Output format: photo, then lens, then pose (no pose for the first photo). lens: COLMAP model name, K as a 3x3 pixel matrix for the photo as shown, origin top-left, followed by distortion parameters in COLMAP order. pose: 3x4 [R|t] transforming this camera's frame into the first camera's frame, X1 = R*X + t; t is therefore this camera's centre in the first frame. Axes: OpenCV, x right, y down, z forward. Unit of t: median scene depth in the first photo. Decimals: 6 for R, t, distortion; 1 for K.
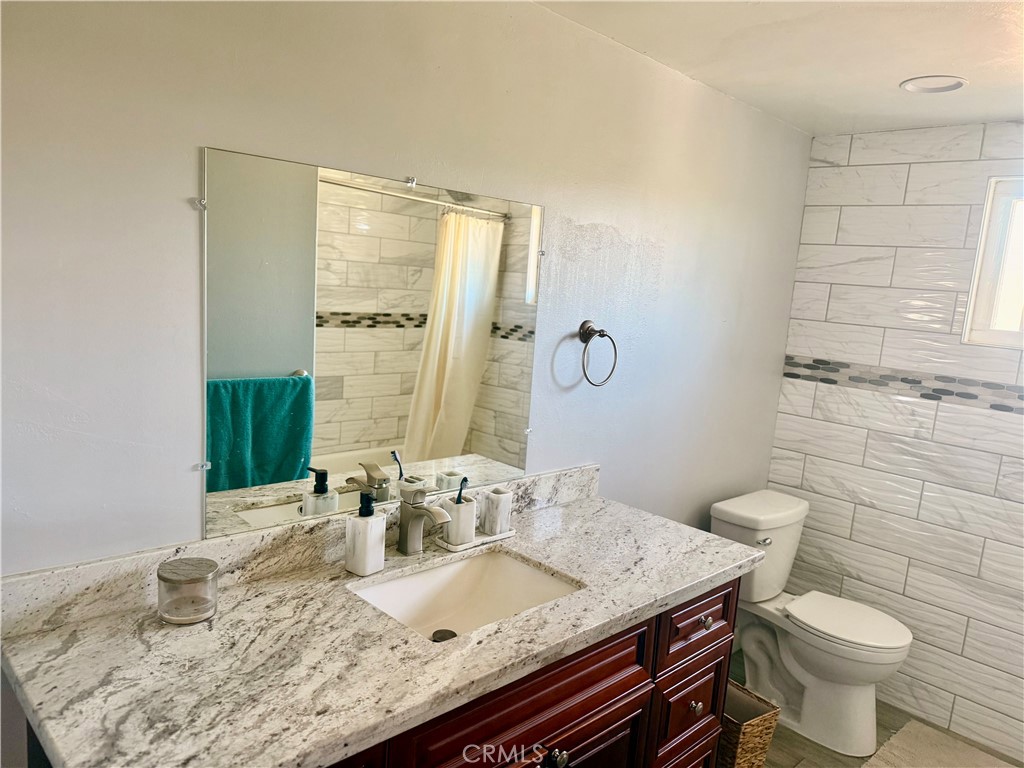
lens RADIAL K [[725.9, 0, 516.9], [0, 725.9, 396.9], [0, 0, 1]] dist [0.064259, -0.091931]
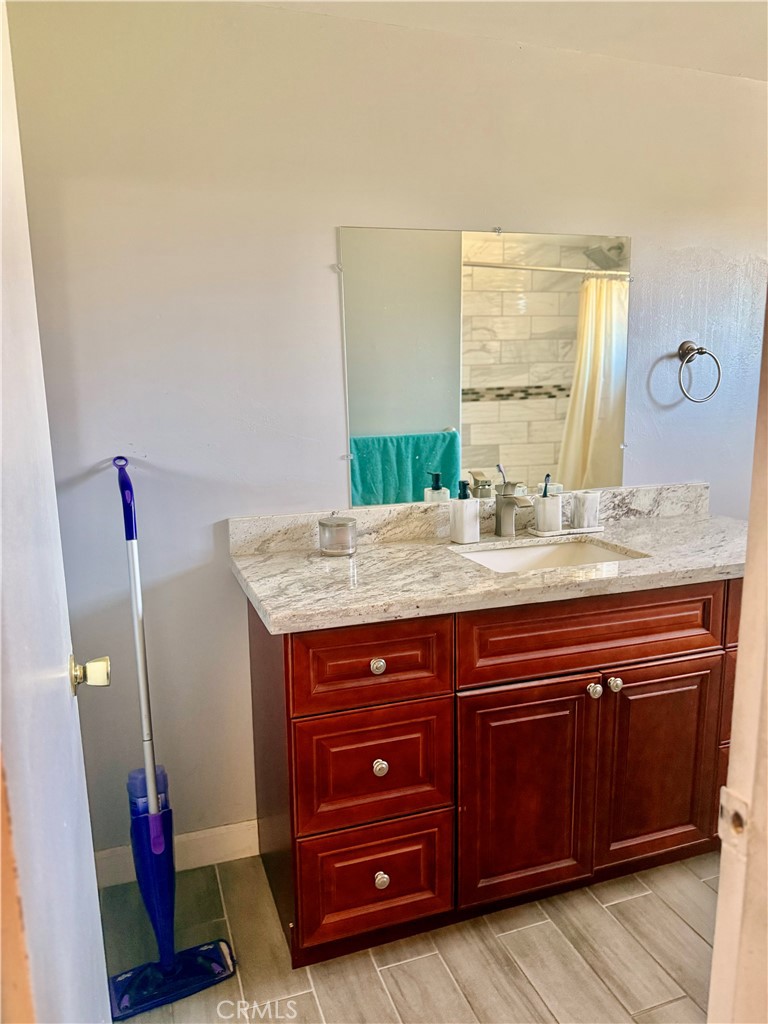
lens RADIAL K [[725.9, 0, 373.9], [0, 725.9, 534.6], [0, 0, 1]] dist [0.064259, -0.091931]
pose [[0.892205, -0.009438, -0.451532, 0.186101], [0.022501, 0.999469, 0.023569, 0.154396], [0.451070, -0.031189, 0.891944, -0.181774]]
